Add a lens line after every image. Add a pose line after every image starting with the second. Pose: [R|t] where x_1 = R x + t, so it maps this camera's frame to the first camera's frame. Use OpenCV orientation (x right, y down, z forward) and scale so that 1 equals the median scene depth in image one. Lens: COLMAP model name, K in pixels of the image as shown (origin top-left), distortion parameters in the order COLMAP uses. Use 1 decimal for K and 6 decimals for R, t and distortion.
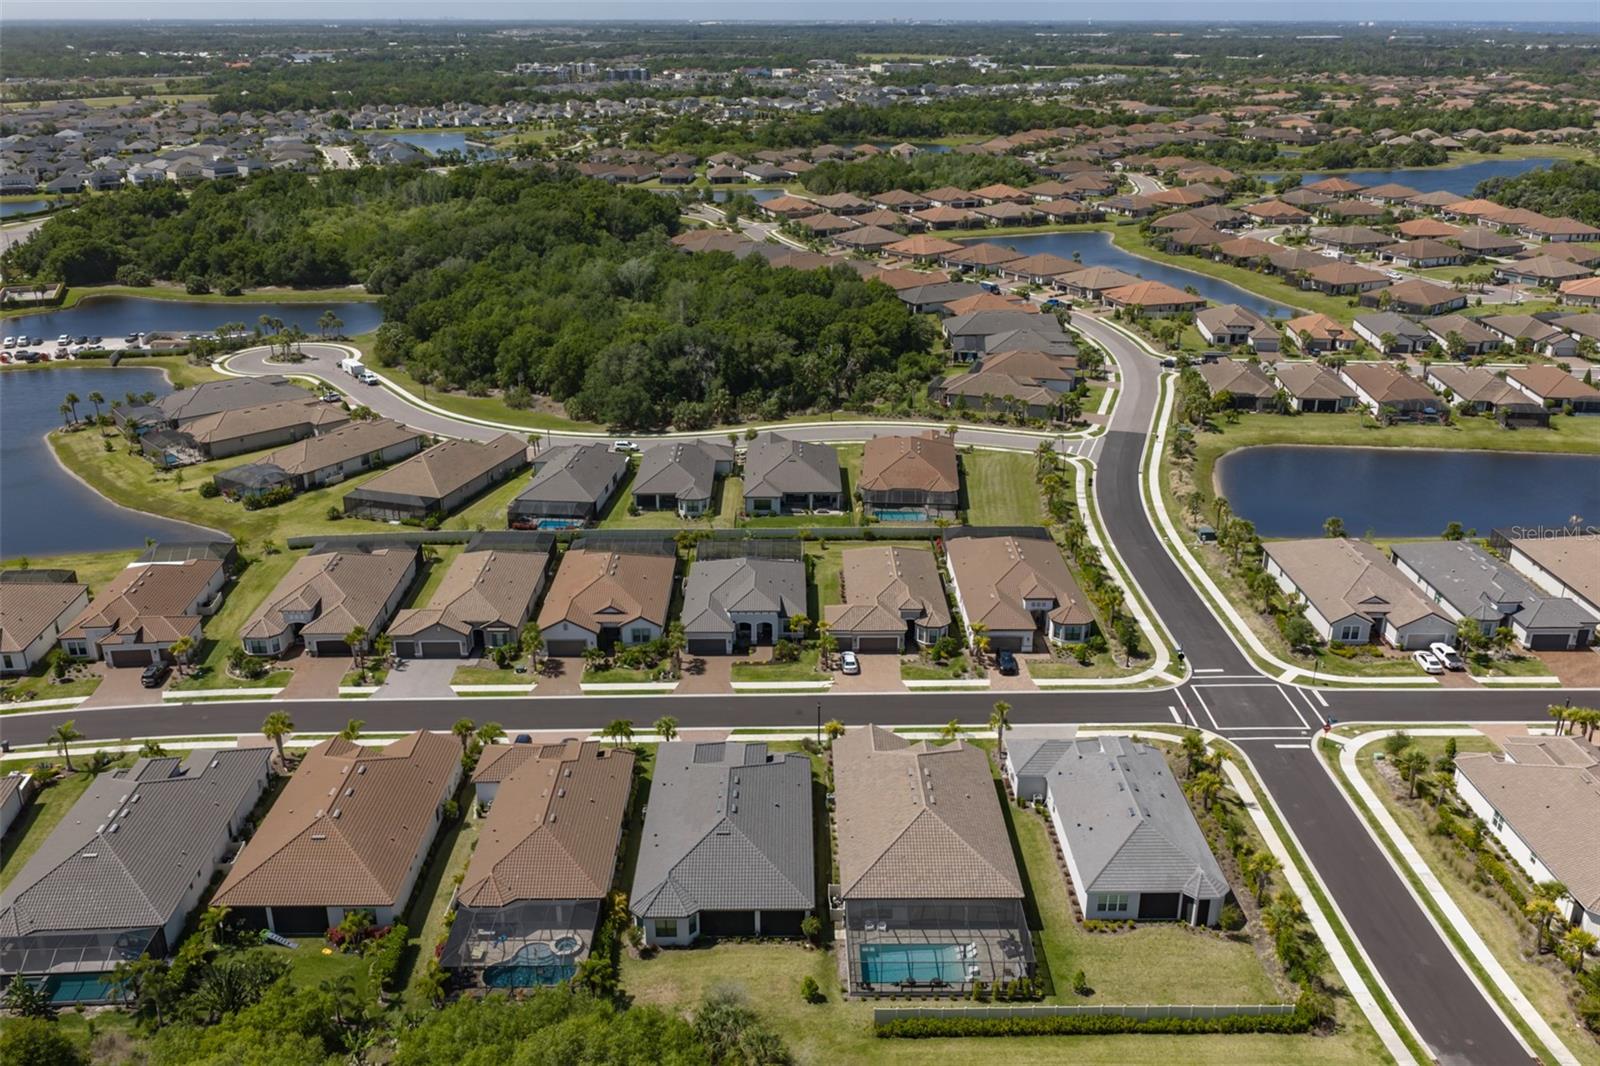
lens RADIAL K [[1319.6, 0, 804.0], [0, 1319.6, 541.3], [0, 0, 1]] dist [0.022483, -0.040513]
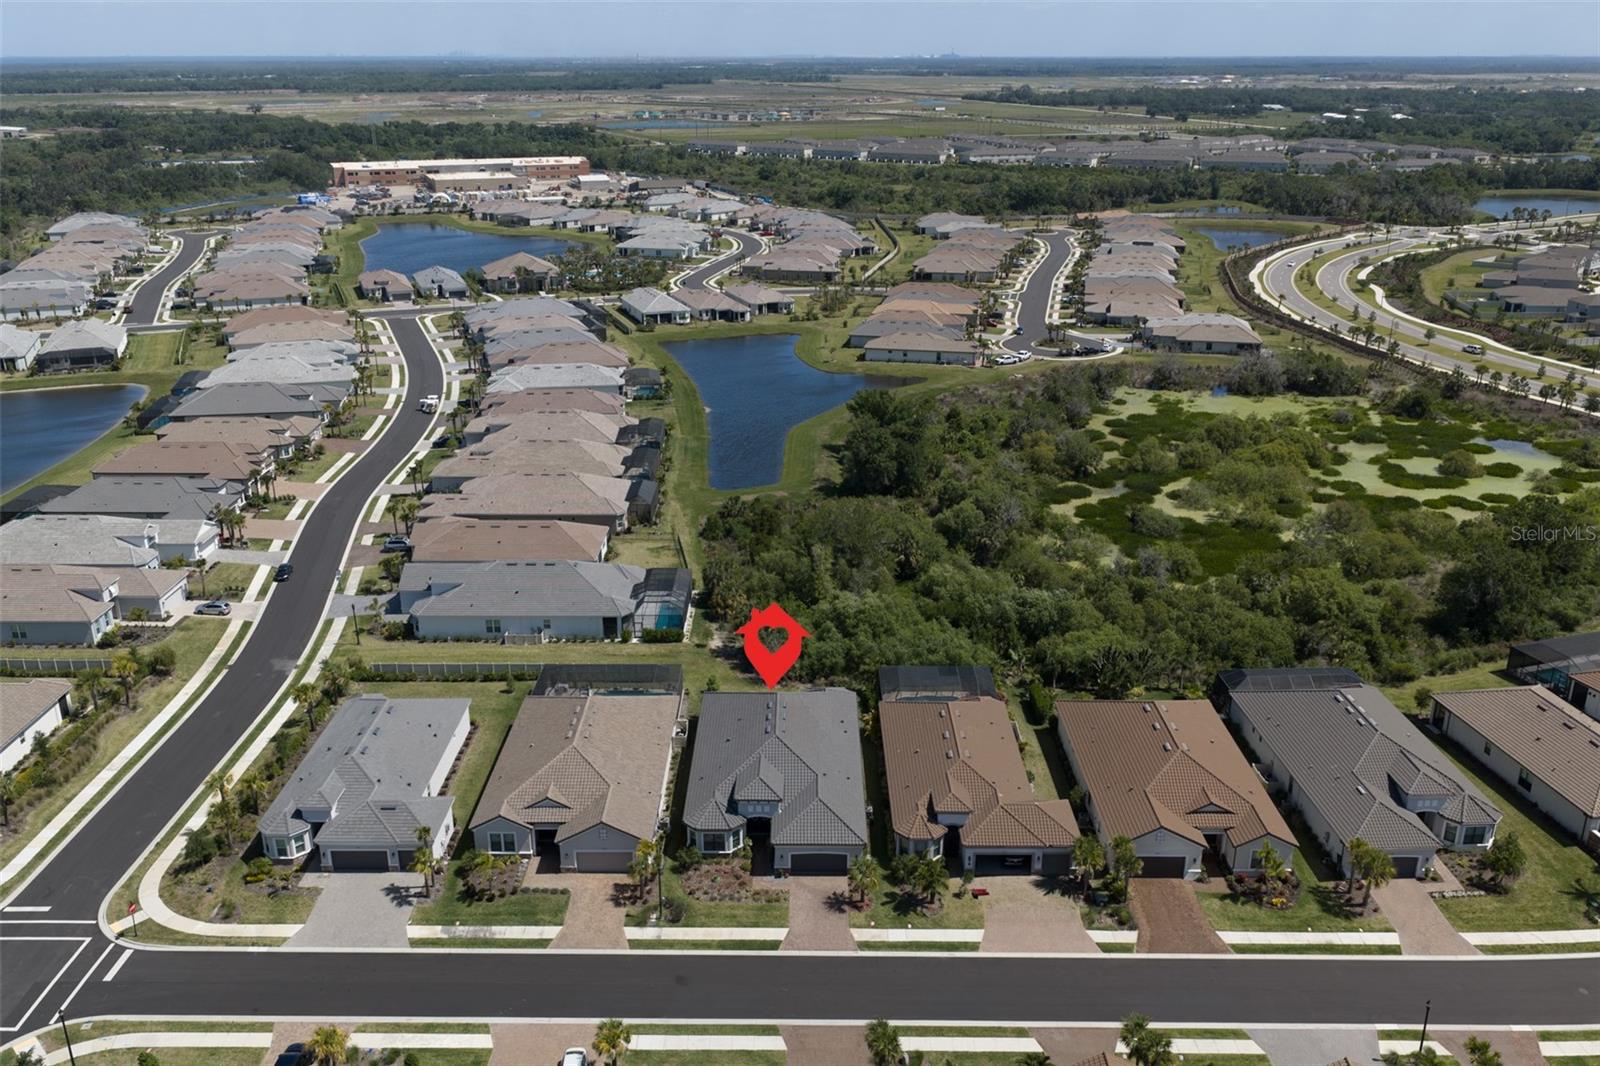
lens RADIAL K [[1319.6, 0, 804.0], [0, 1319.6, 541.3], [0, 0, 1]] dist [0.022483, -0.040513]
pose [[-0.999928, -0.006163, 0.010339, -0.049160], [0.002336, 0.743269, 0.668989, -0.327001], [-0.011808, 0.668964, -0.743201, 0.928401]]
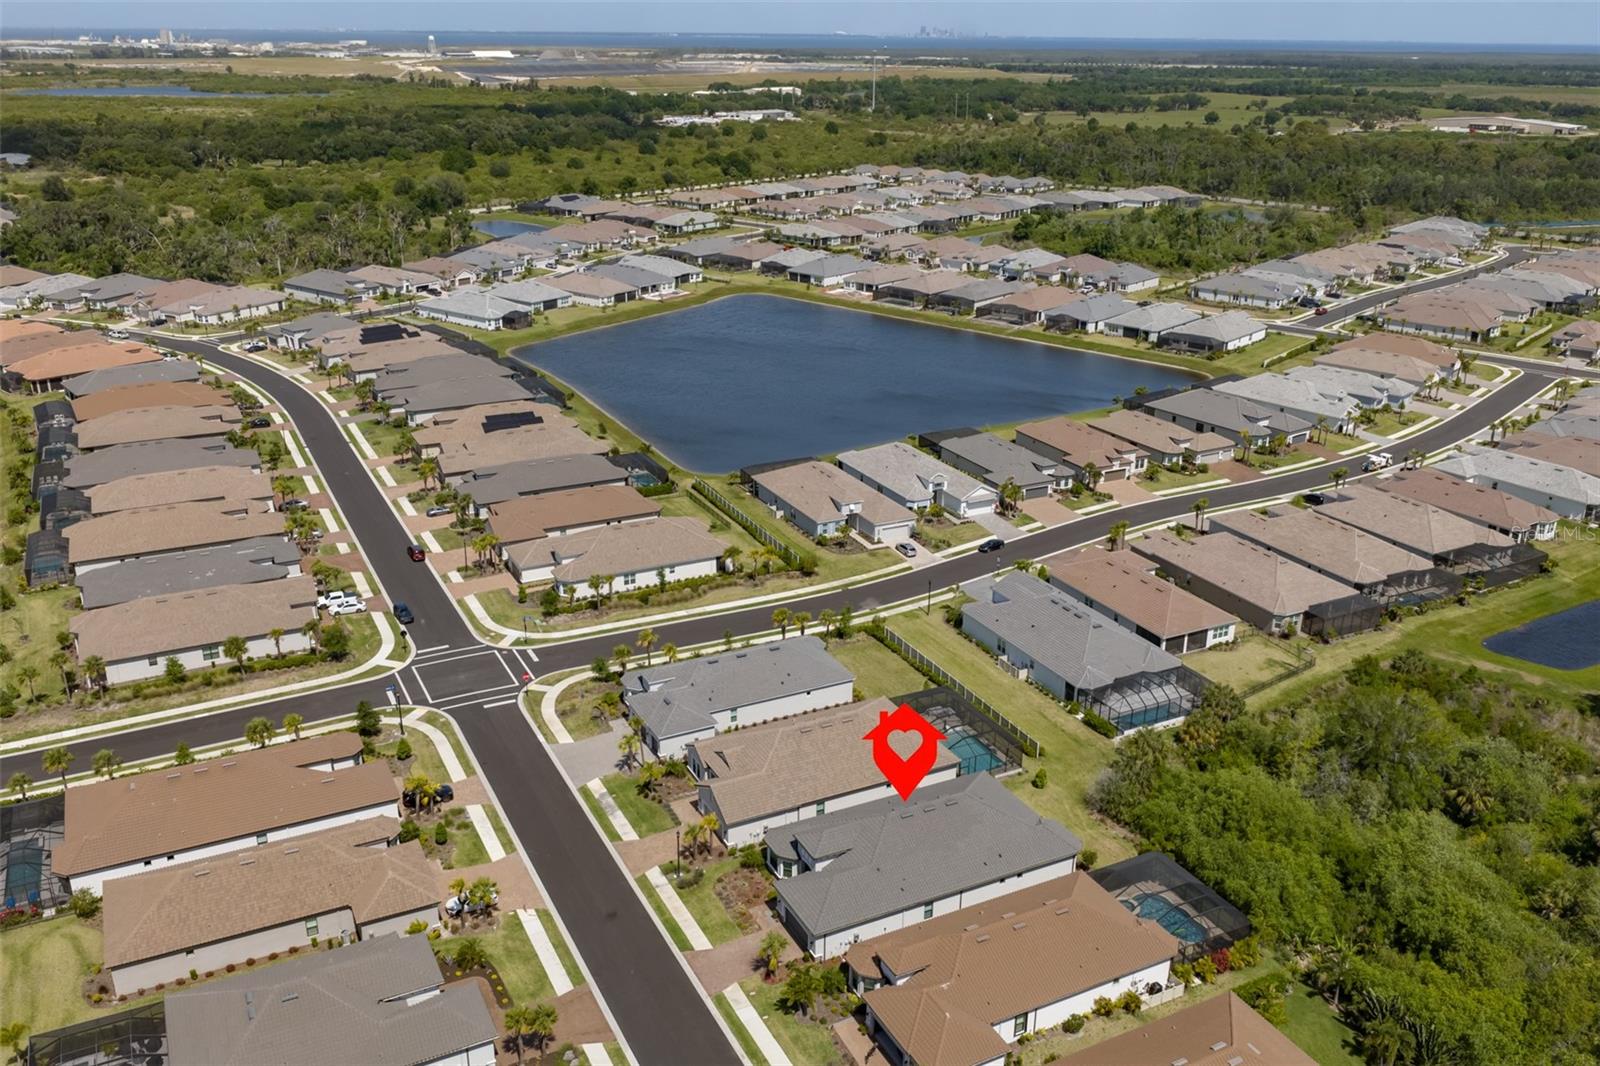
lens RADIAL K [[1319.6, 0, 804.0], [0, 1319.6, 541.3], [0, 0, 1]] dist [0.022483, -0.040513]
pose [[-0.444539, -0.328518, 0.833344, -0.436843], [0.320848, 0.810198, 0.490547, -0.273208], [-0.836327, 0.485443, -0.254760, 0.689436]]
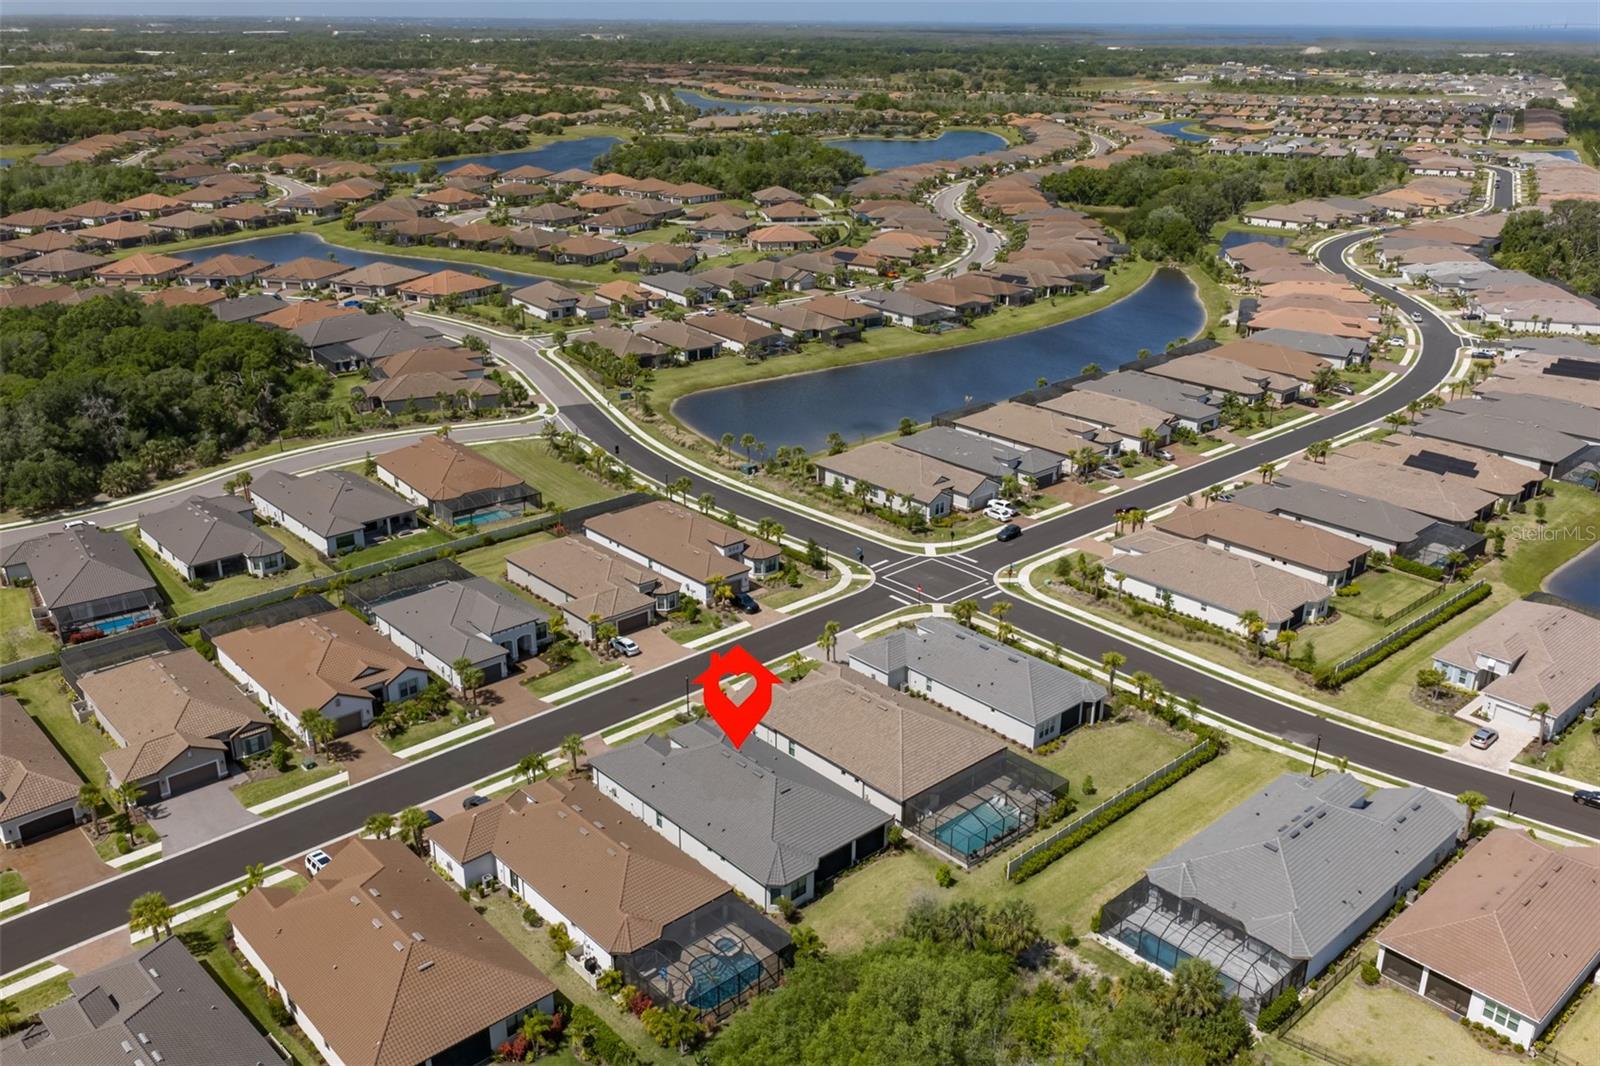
lens RADIAL K [[1319.6, 0, 804.0], [0, 1319.6, 541.3], [0, 0, 1]] dist [0.022483, -0.040513]
pose [[0.746583, -0.241838, 0.619781, -0.347367], [0.239799, 0.966791, 0.088382, -0.031239], [-0.620573, 0.082638, 0.779782, 0.085909]]
